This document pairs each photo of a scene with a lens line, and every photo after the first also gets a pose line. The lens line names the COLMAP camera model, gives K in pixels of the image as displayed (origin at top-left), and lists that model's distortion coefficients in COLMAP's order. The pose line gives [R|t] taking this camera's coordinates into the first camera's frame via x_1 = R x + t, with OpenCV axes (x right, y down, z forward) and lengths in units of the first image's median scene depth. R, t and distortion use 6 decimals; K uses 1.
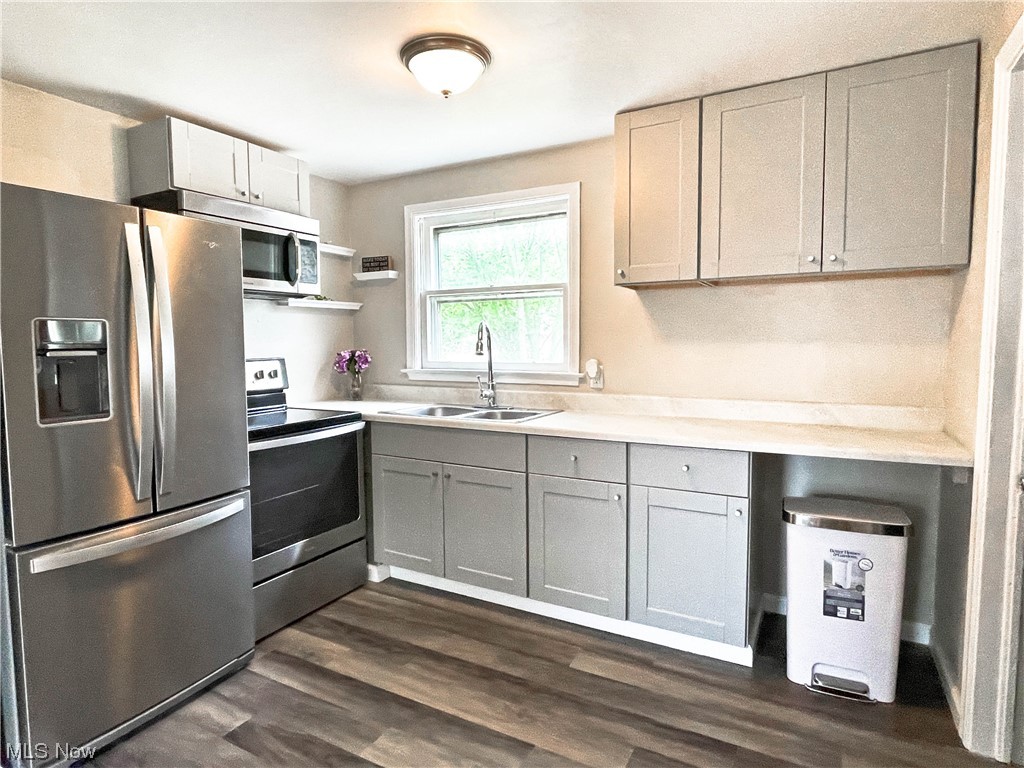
lens RADIAL K [[575.3, 0, 512.0], [0, 575.3, 384.0], [0, 0, 1]] dist [-0.006039, -0.000808]
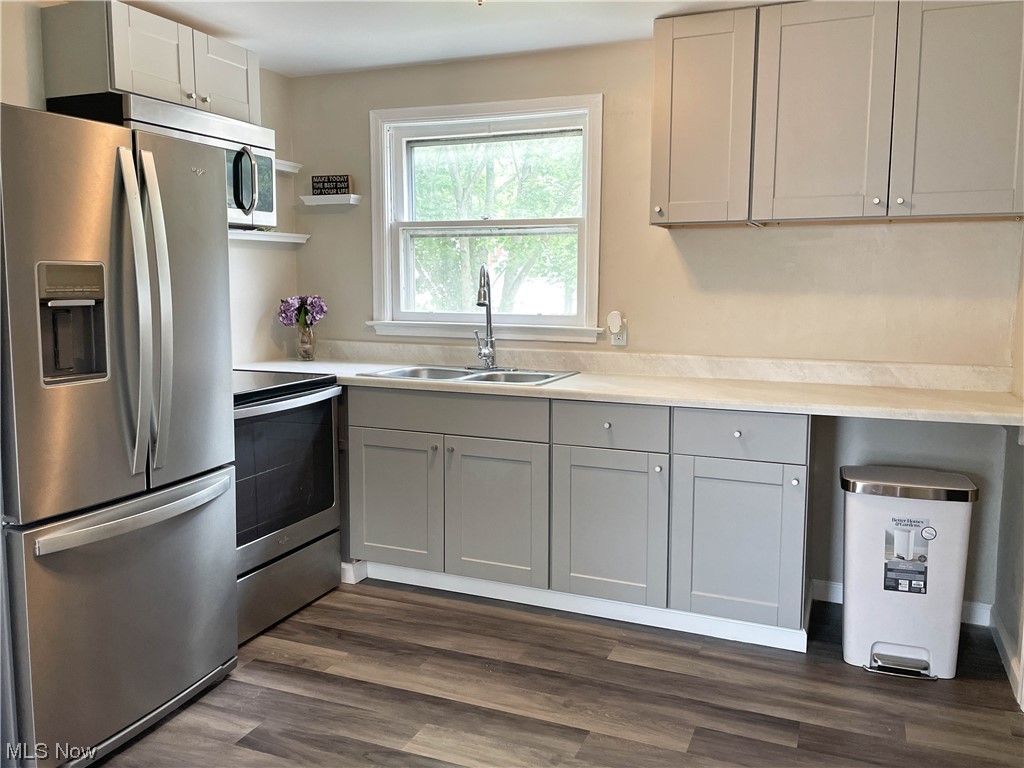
lens RADIAL K [[831.1, 0, 511.5], [0, 831.1, 375.7], [0, 0, 1]] dist [0.085494, -0.117554]
pose [[0.993651, -0.002045, 0.112485, -0.180620], [-0.002638, 0.999136, 0.041470, 0.001554], [-0.112473, -0.041503, 0.992788, -0.235398]]
